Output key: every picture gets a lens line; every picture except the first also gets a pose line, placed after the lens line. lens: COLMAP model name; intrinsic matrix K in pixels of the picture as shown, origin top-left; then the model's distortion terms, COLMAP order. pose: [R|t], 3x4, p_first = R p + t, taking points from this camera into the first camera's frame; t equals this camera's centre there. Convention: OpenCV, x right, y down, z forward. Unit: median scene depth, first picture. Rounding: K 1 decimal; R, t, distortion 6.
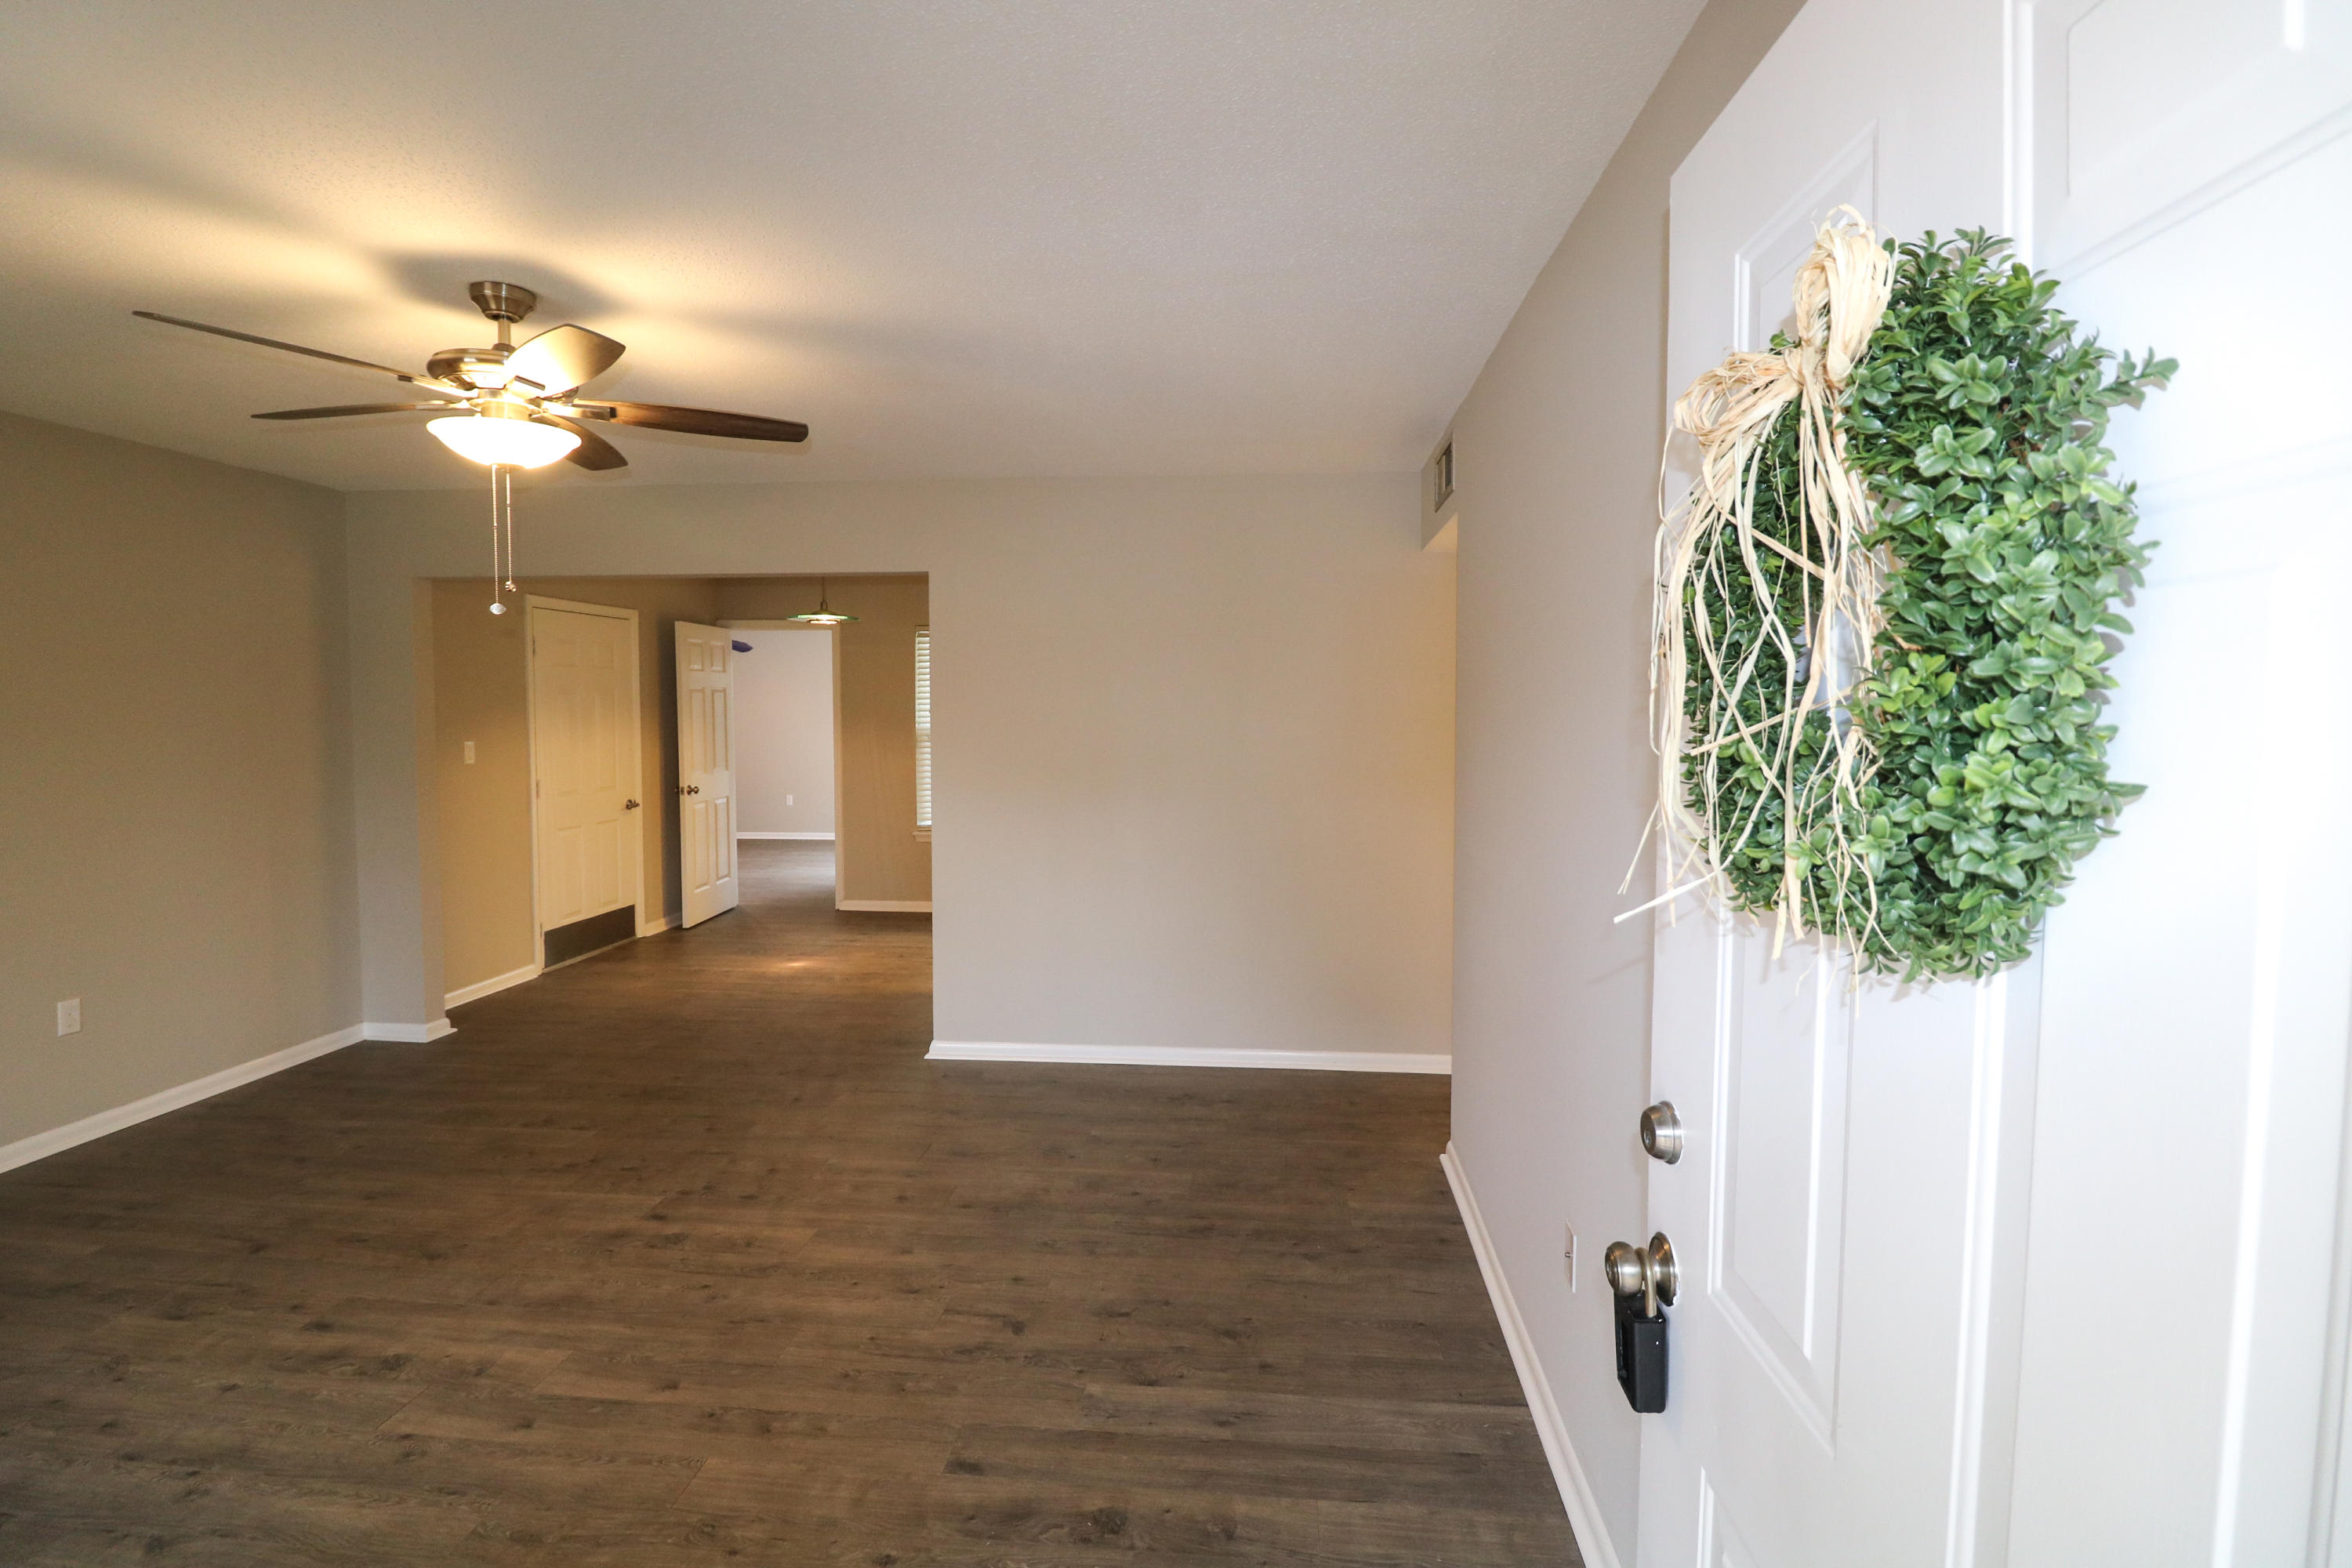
lens RADIAL K [[1083.9, 0, 1179.1], [0, 1083.9, 757.2], [0, 0, 1]] dist [0.000942, -0.012288]
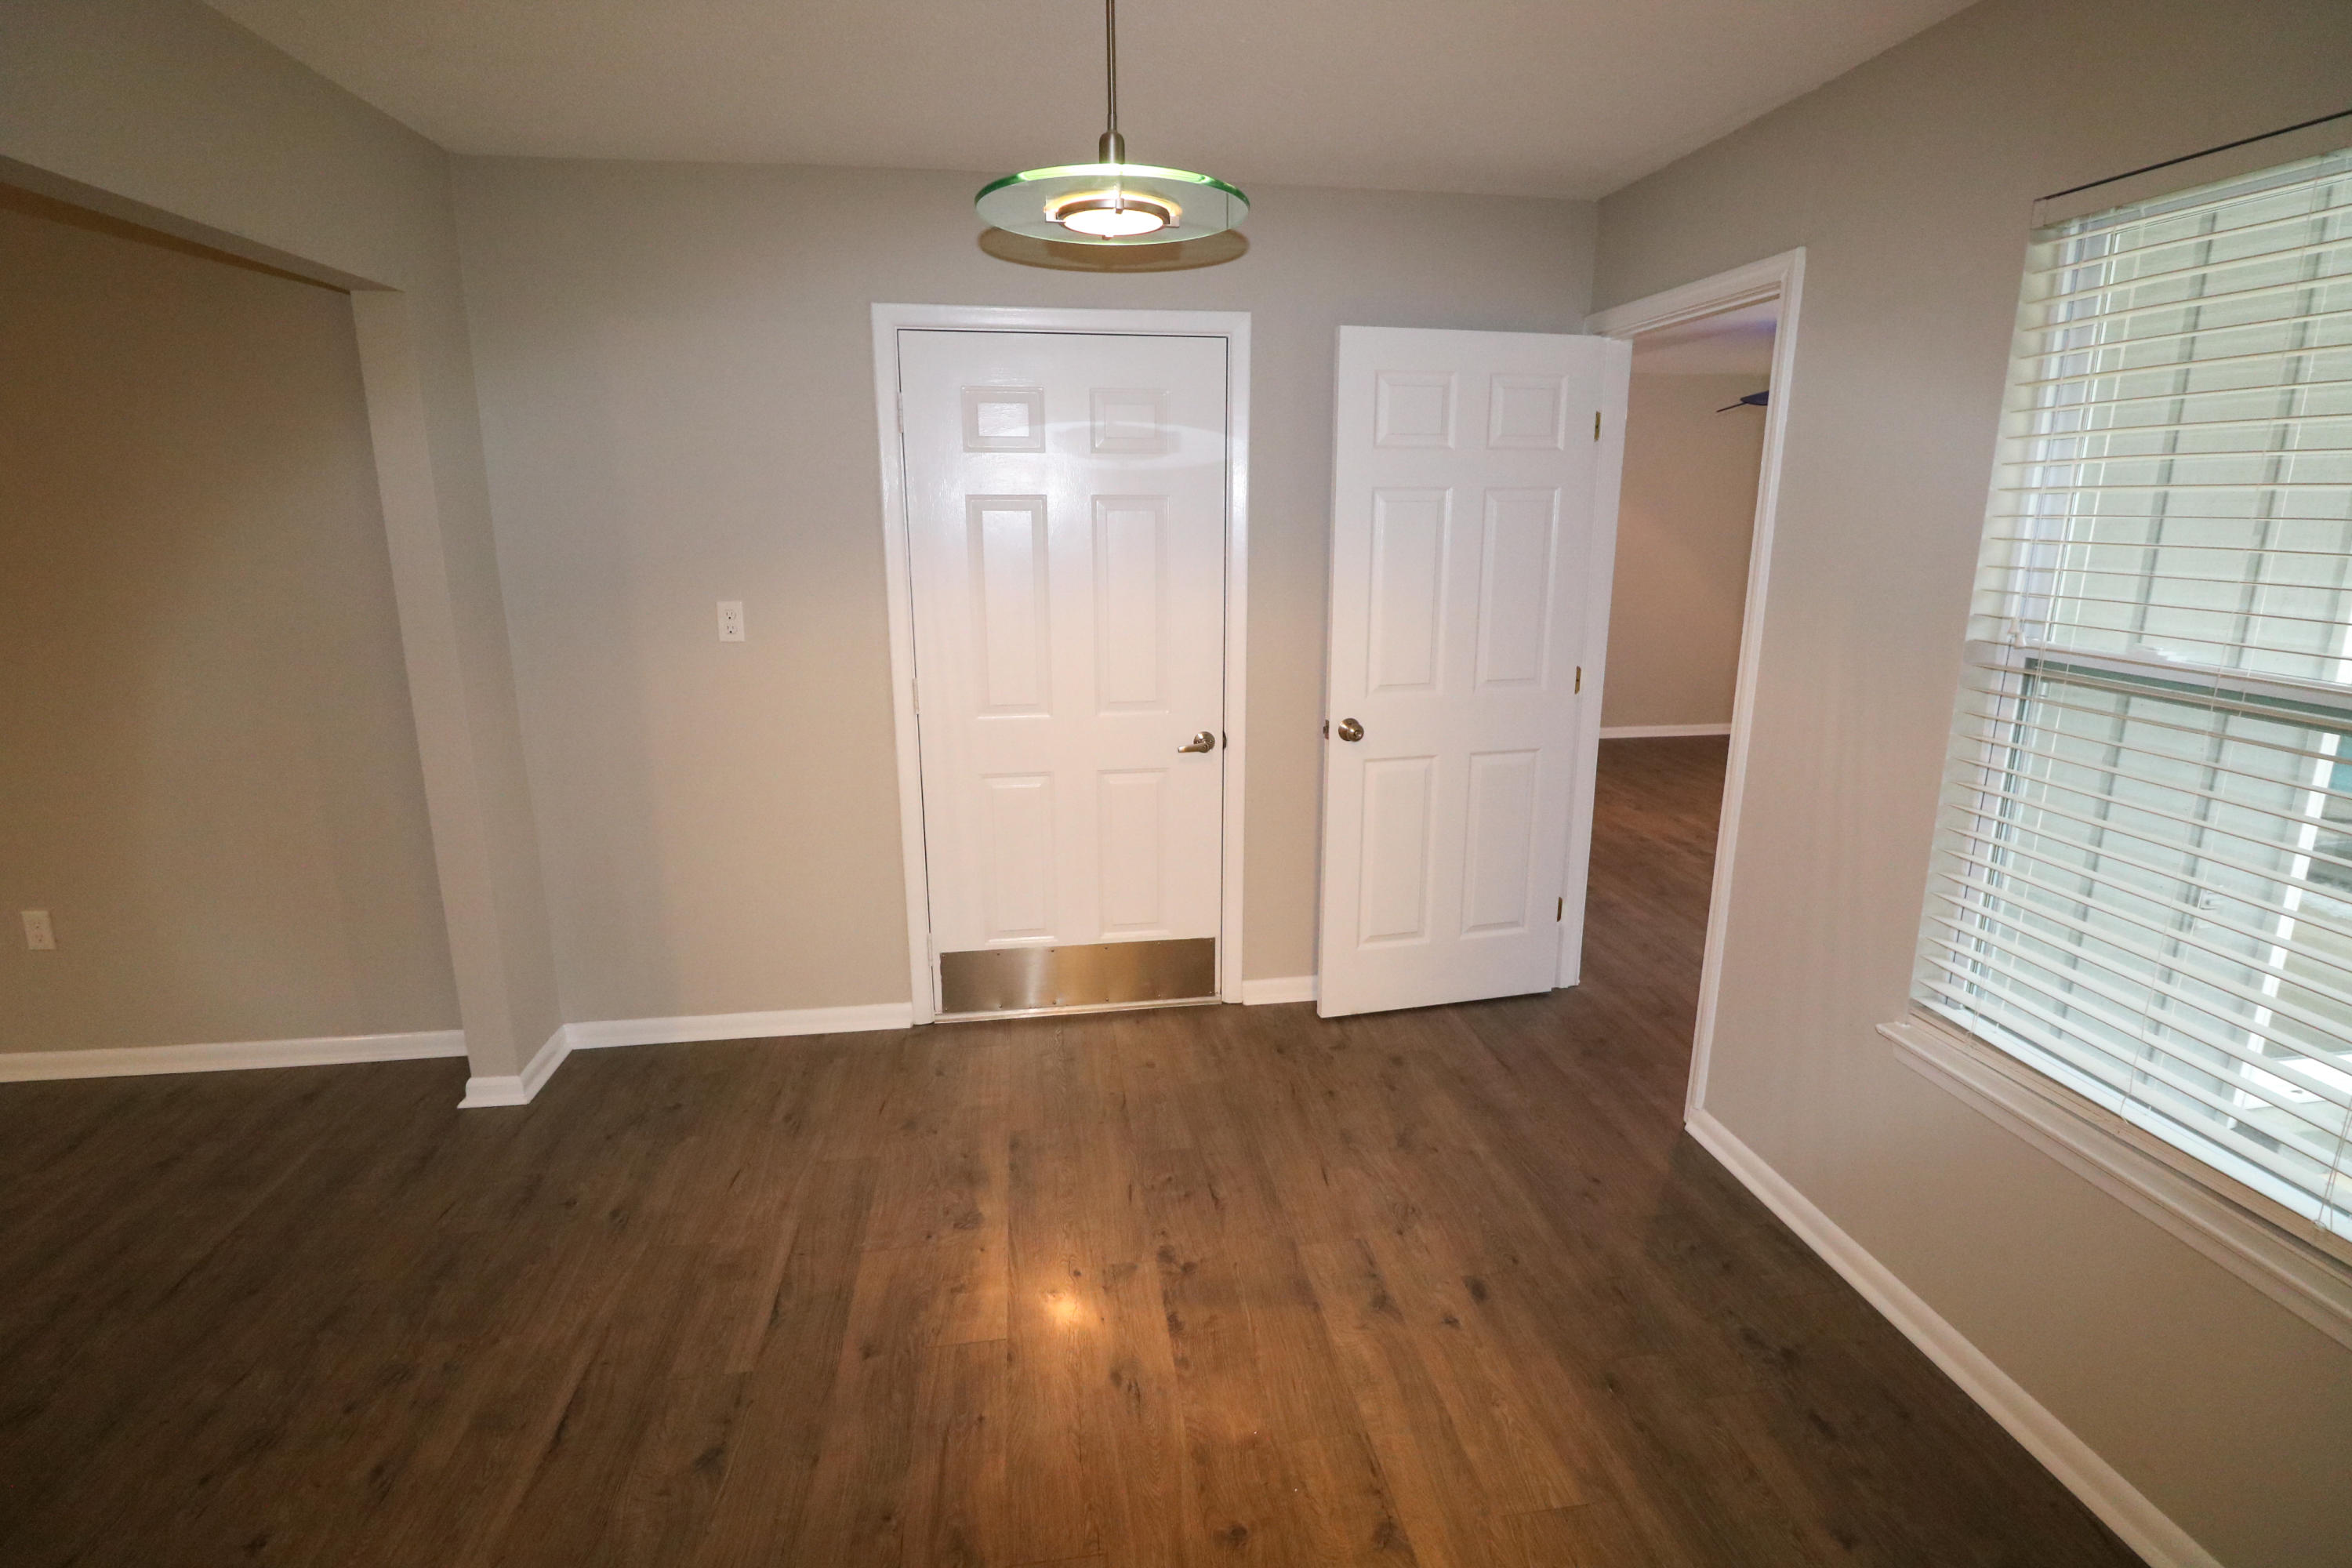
lens RADIAL K [[1083.9, 0, 1190.0], [0, 1083.9, 755.7], [0, 0, 1]] dist [0.001309, -0.012210]
pose [[0.250644, 0.216767, -0.943499, -0.110557], [-0.047462, 0.976188, 0.211669, -0.114895], [0.966915, -0.008273, 0.254963, 1.902172]]
